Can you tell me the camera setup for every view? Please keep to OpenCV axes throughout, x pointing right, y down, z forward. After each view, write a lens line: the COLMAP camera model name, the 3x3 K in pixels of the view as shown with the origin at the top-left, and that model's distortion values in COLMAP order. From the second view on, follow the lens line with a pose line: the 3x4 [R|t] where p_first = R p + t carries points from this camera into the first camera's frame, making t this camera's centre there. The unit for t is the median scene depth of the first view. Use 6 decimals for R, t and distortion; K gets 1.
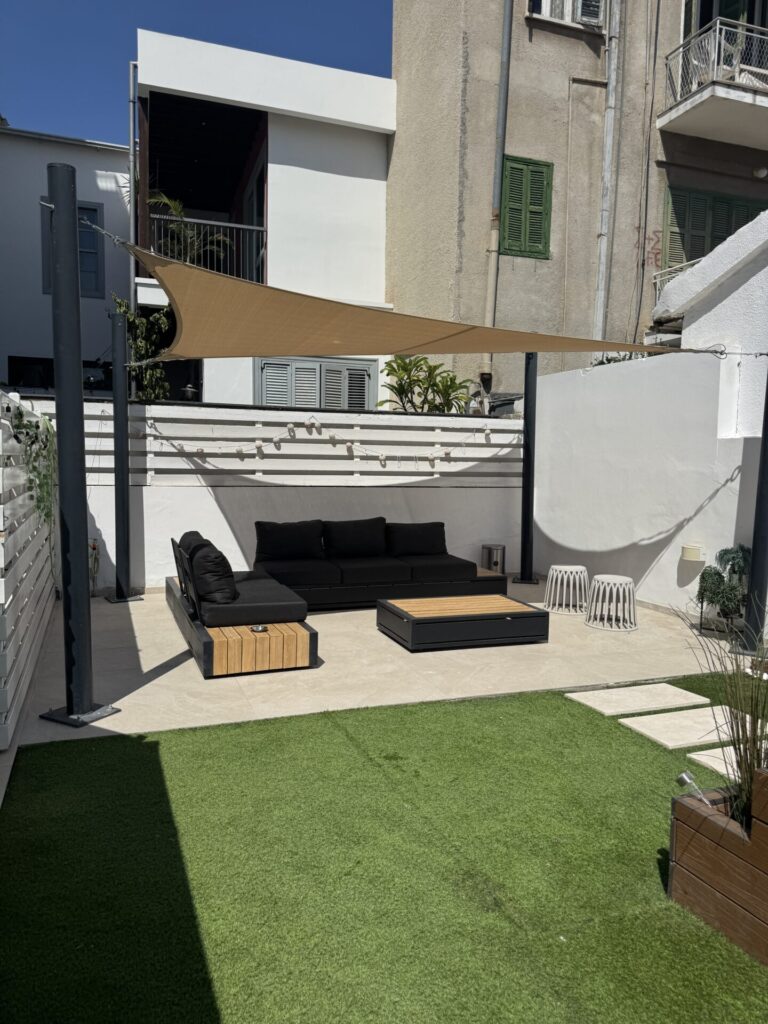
lens RADIAL K [[719.9, 0, 384.0], [0, 719.9, 512.0], [0, 0, 1]] dist [0.000625, -0.001560]
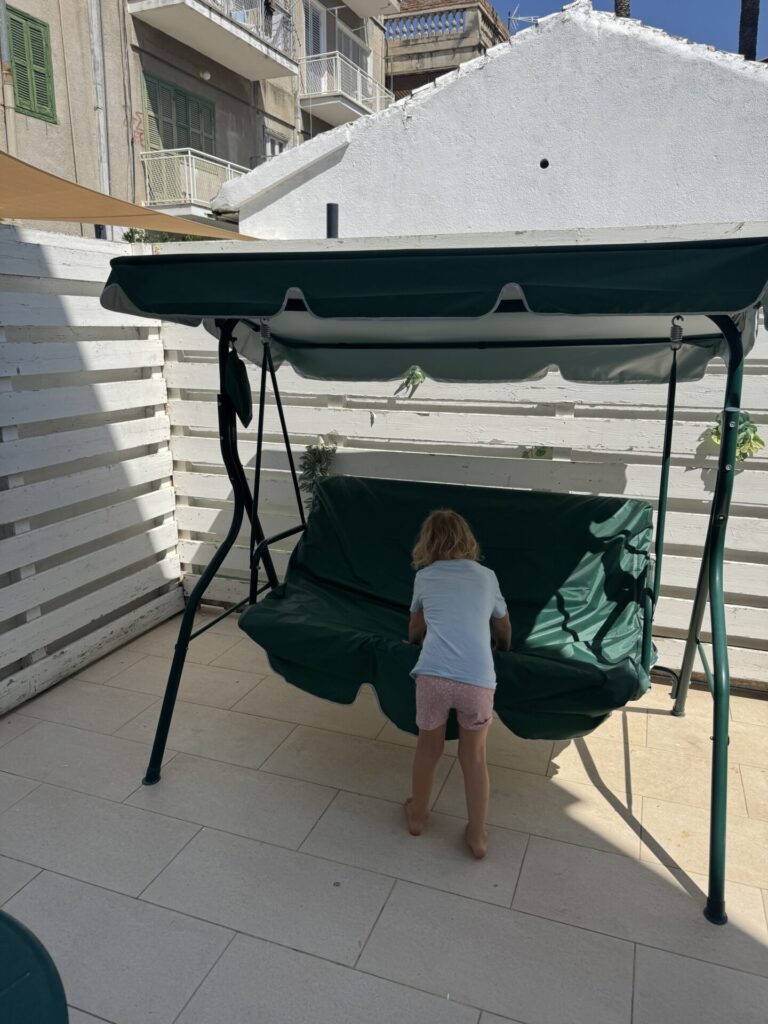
lens RADIAL K [[719.9, 0, 384.0], [0, 719.9, 512.0], [0, 0, 1]] dist [0.000625, -0.001560]
pose [[0.665286, -0.198436, 0.719734, -0.317872], [0.061445, 0.975314, 0.212104, 0.008409], [-0.744055, -0.096885, 0.661056, -0.105377]]
